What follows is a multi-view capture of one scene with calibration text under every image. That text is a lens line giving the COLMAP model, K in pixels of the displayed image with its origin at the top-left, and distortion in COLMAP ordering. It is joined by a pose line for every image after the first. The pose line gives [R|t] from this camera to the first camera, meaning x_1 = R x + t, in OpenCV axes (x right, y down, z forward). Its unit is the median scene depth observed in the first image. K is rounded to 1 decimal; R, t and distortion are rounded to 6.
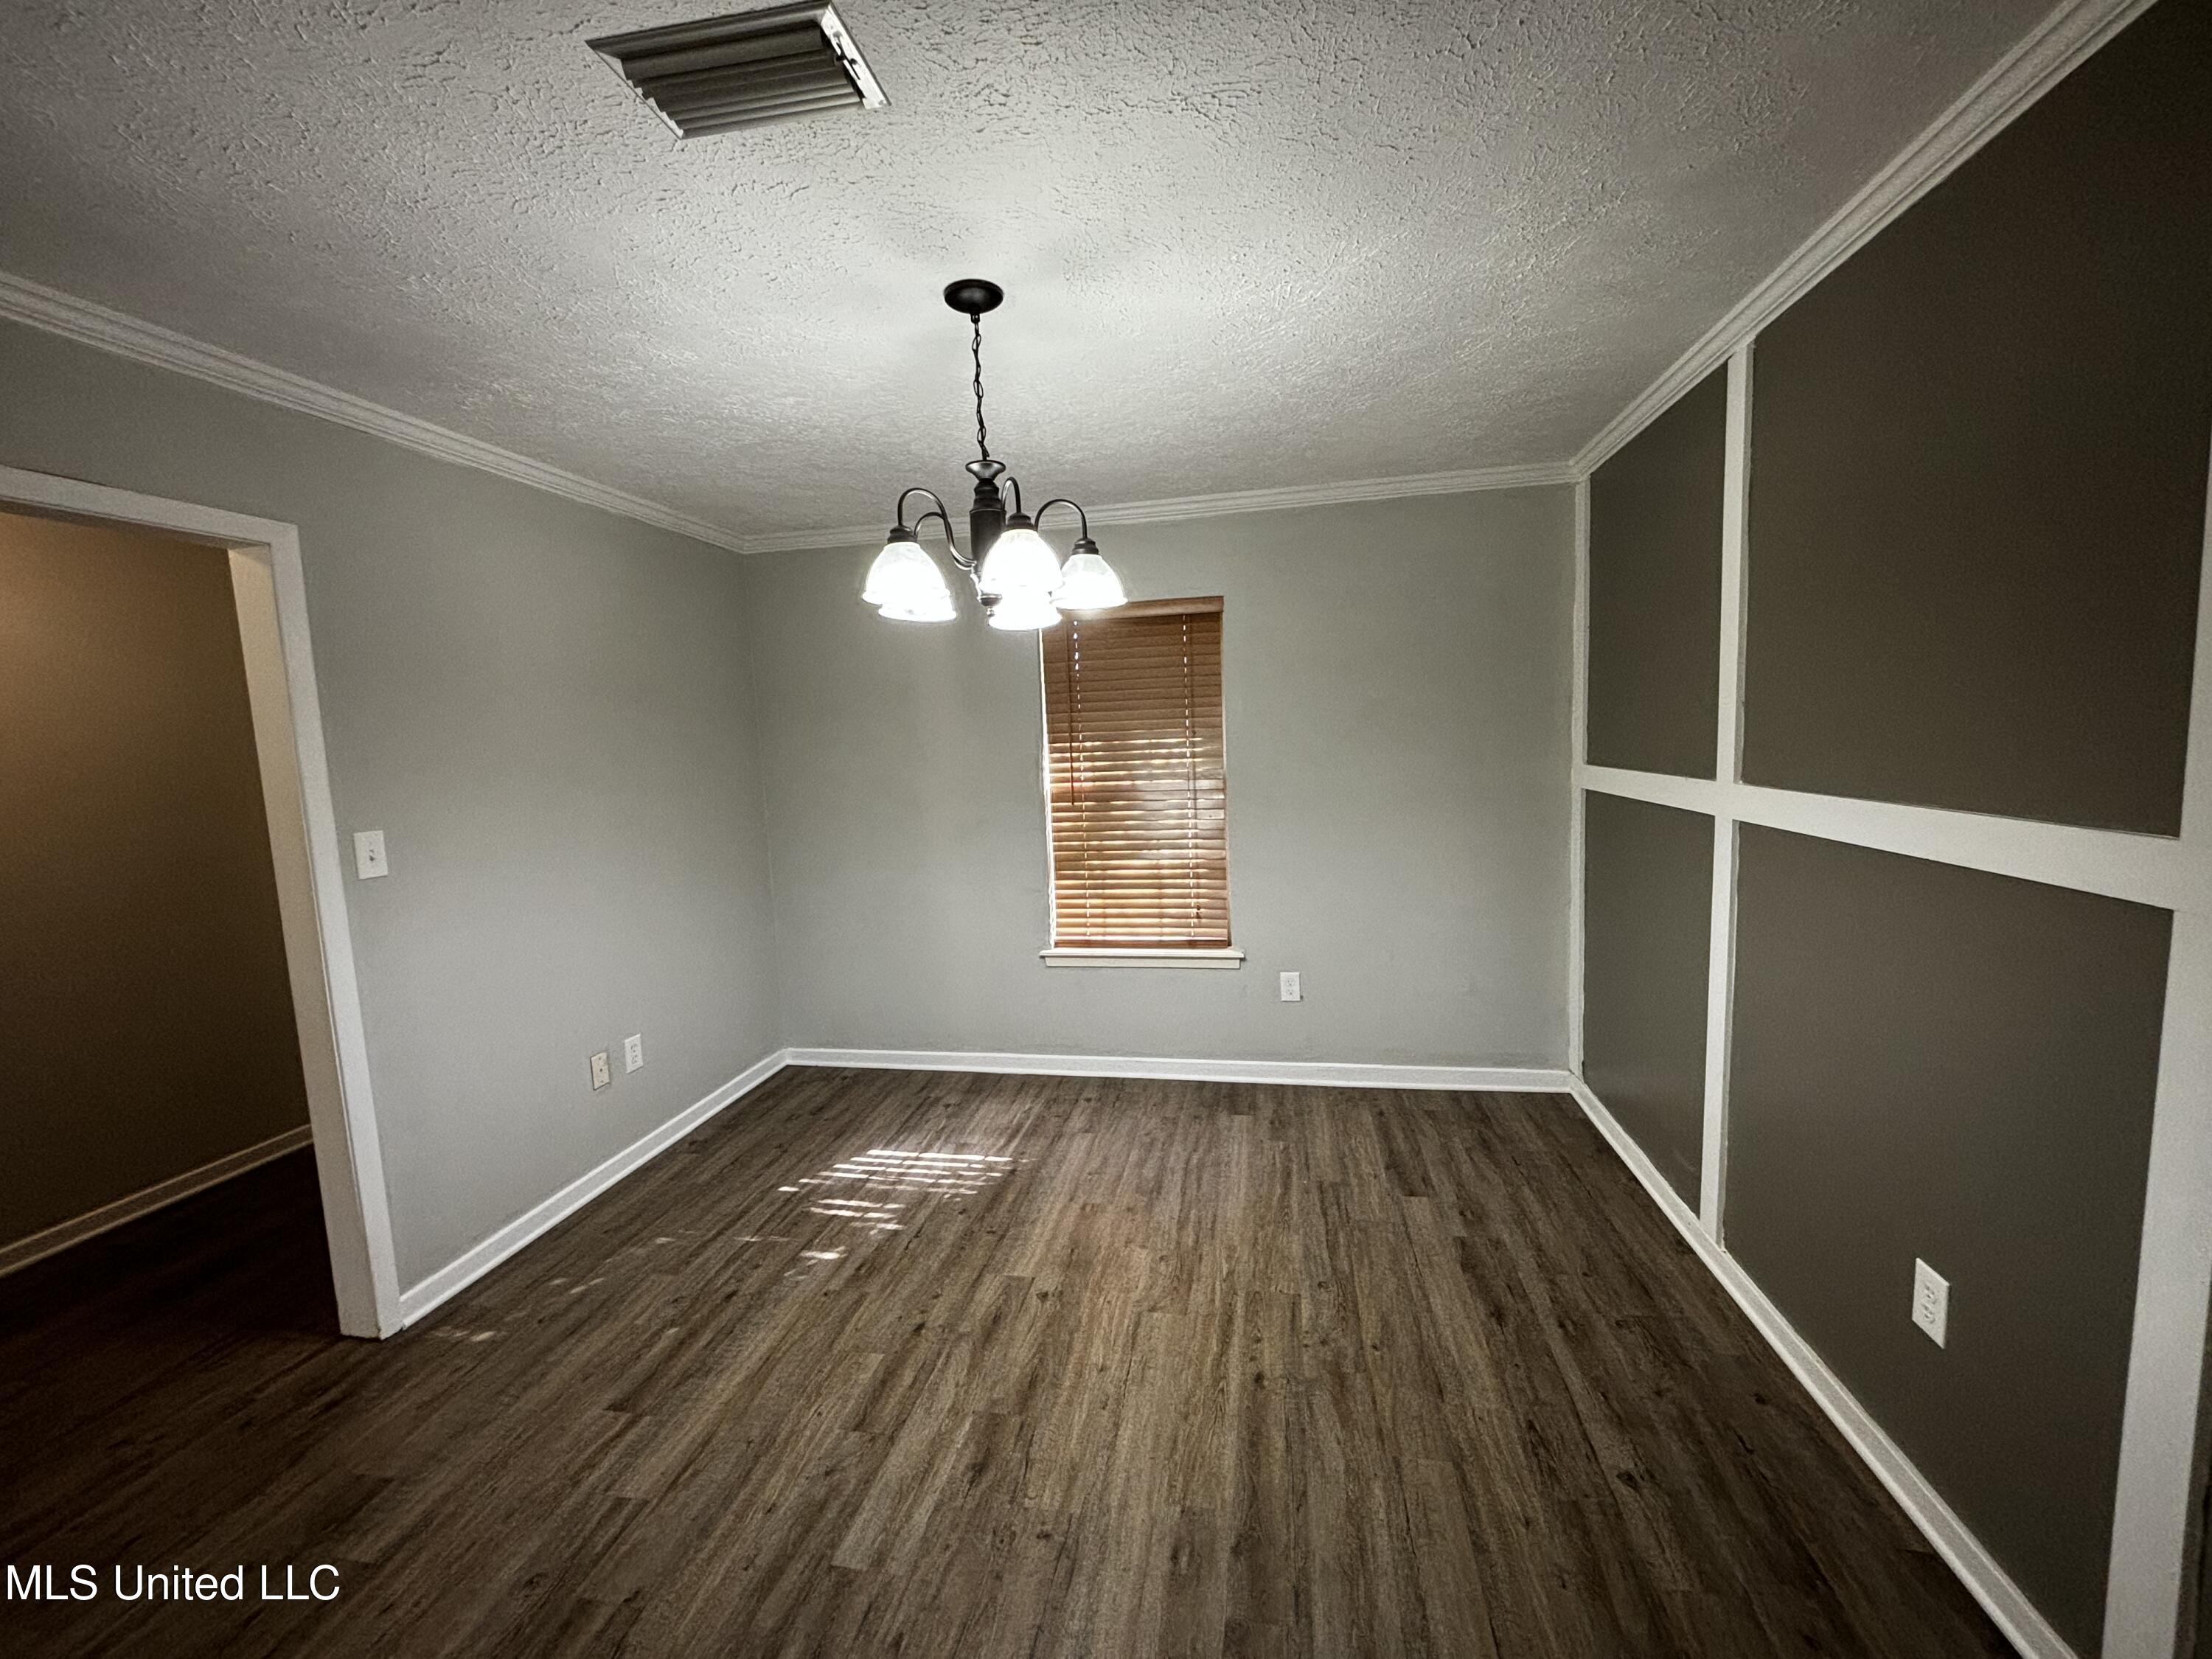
lens RADIAL K [[899.9, 0, 1106.6], [0, 899.9, 800.3], [0, 0, 1]] dist [0.013661, -0.000016]
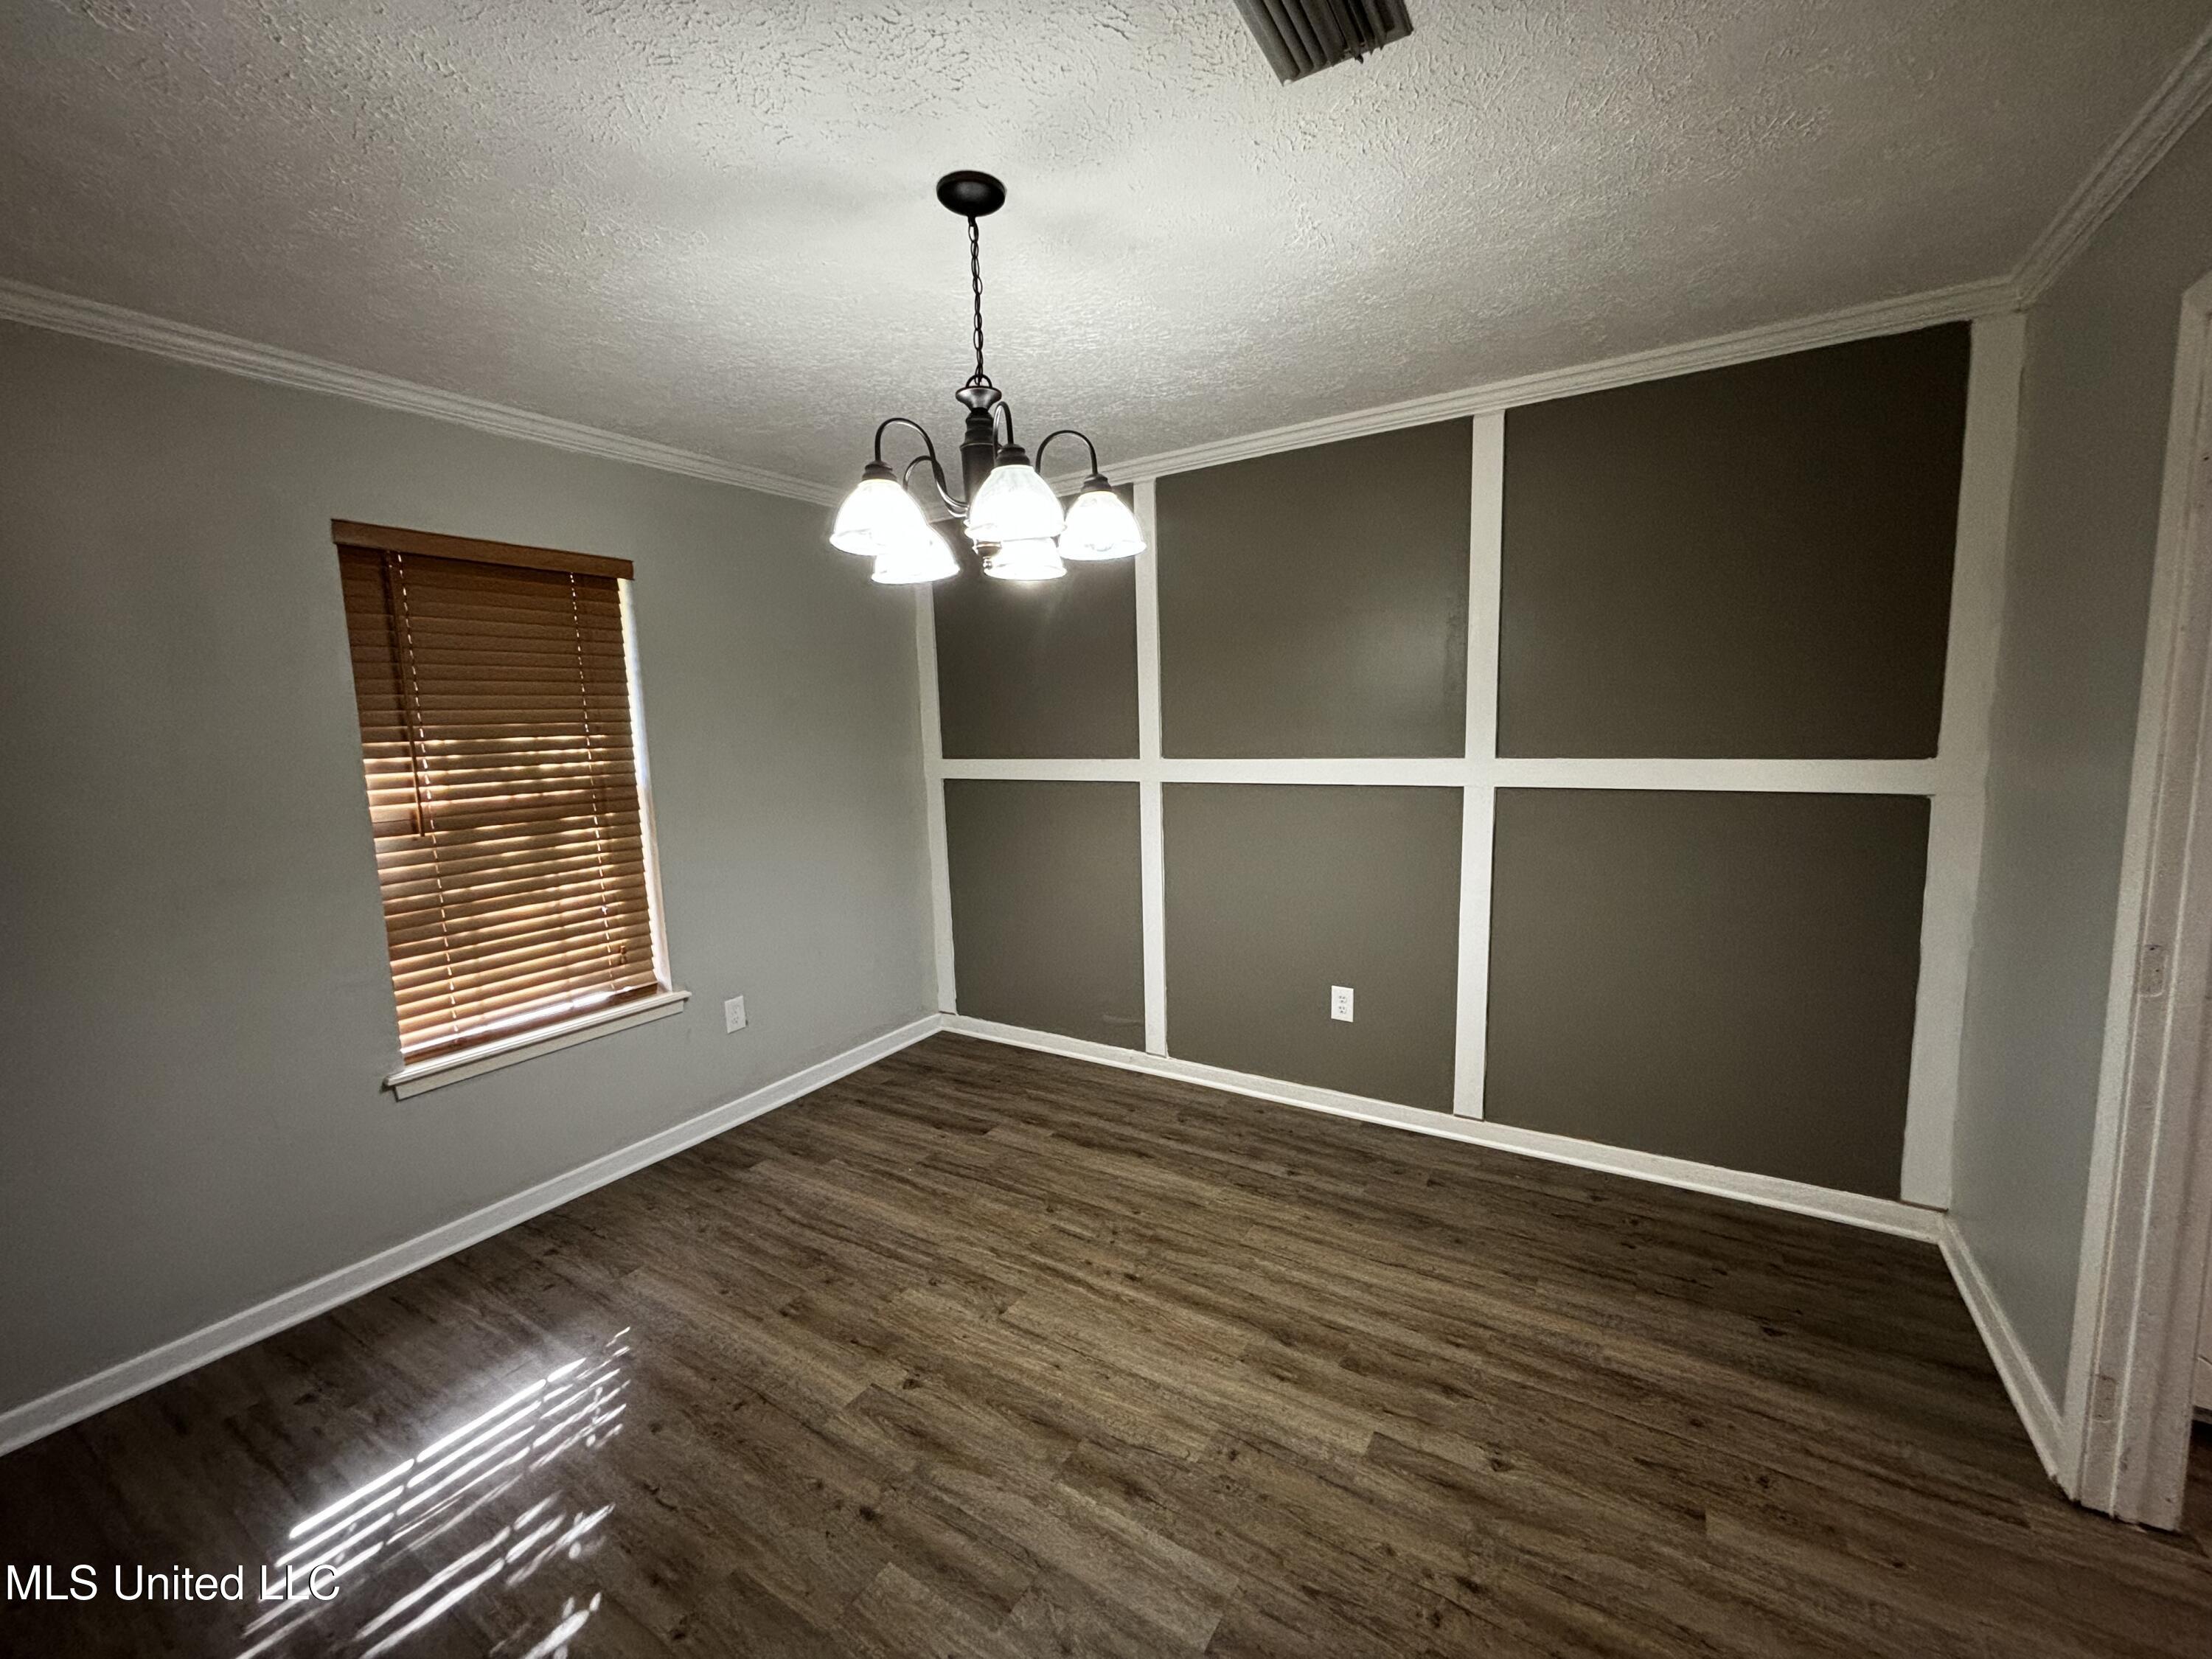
lens RADIAL K [[899.4, 0, 1102.3], [0, 899.4, 824.4], [0, 0, 1]] dist [0.012276, -0.000037]
pose [[0.369835, -0.082168, 0.925457, -0.620677], [0.086295, 0.994814, 0.053840, 0.004352], [-0.925081, 0.059951, 0.375007, 0.417259]]
